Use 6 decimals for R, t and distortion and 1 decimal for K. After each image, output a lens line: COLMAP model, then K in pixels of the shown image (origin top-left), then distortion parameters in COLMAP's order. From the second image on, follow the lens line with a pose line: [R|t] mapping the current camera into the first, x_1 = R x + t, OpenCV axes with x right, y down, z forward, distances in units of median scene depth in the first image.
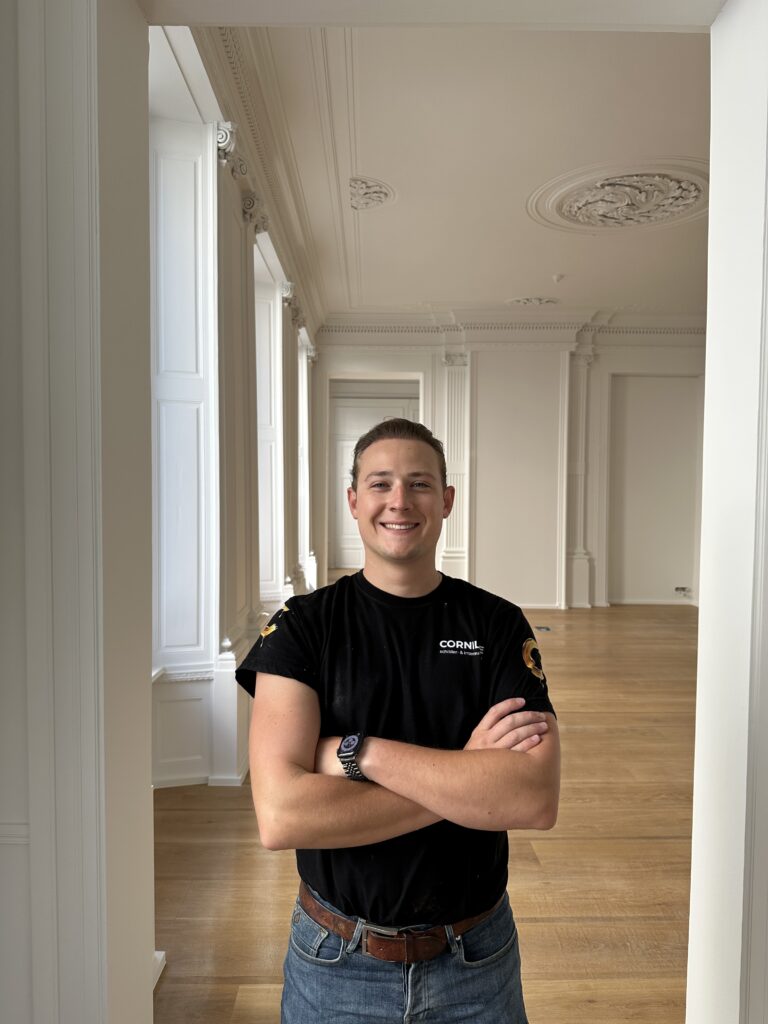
lens RADIAL K [[722.5, 0, 384.0], [0, 722.5, 512.0], [0, 0, 1]] dist [0.004707, -0.002092]
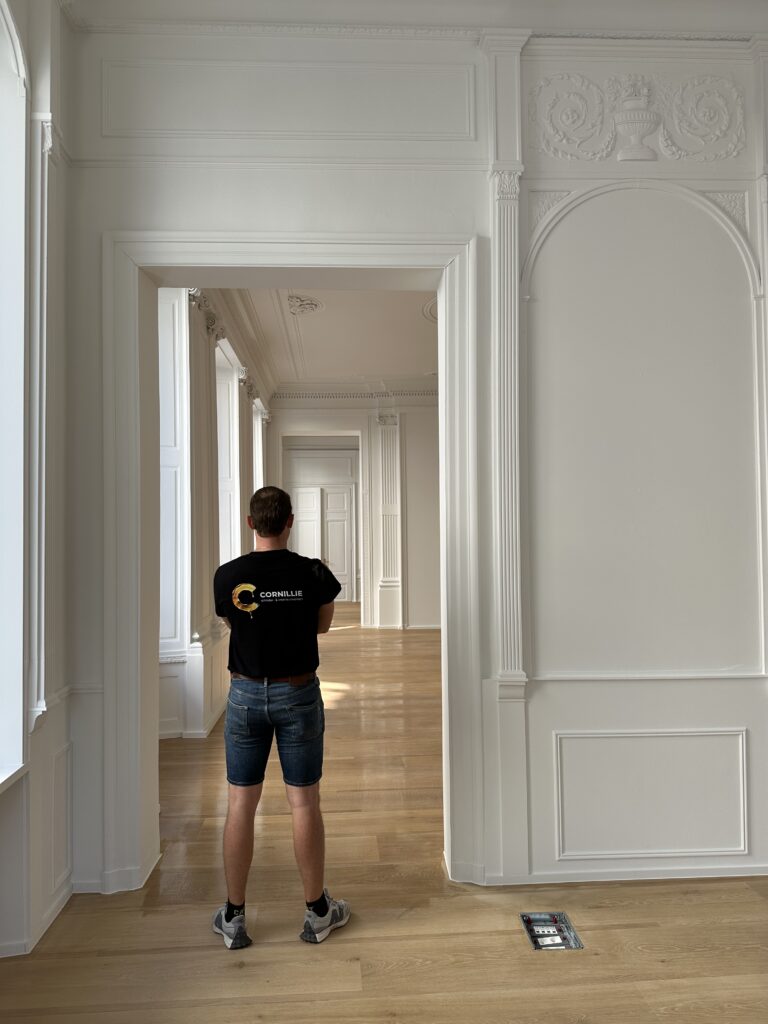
lens RADIAL K [[722.5, 0, 384.0], [0, 722.5, 512.0], [0, 0, 1]] dist [0.004707, -0.002092]
pose [[0.998893, -0.014809, 0.044638, 0.056575], [0.017500, 0.998014, -0.060516, 0.020531], [-0.043653, 0.061230, 0.997169, -0.276220]]
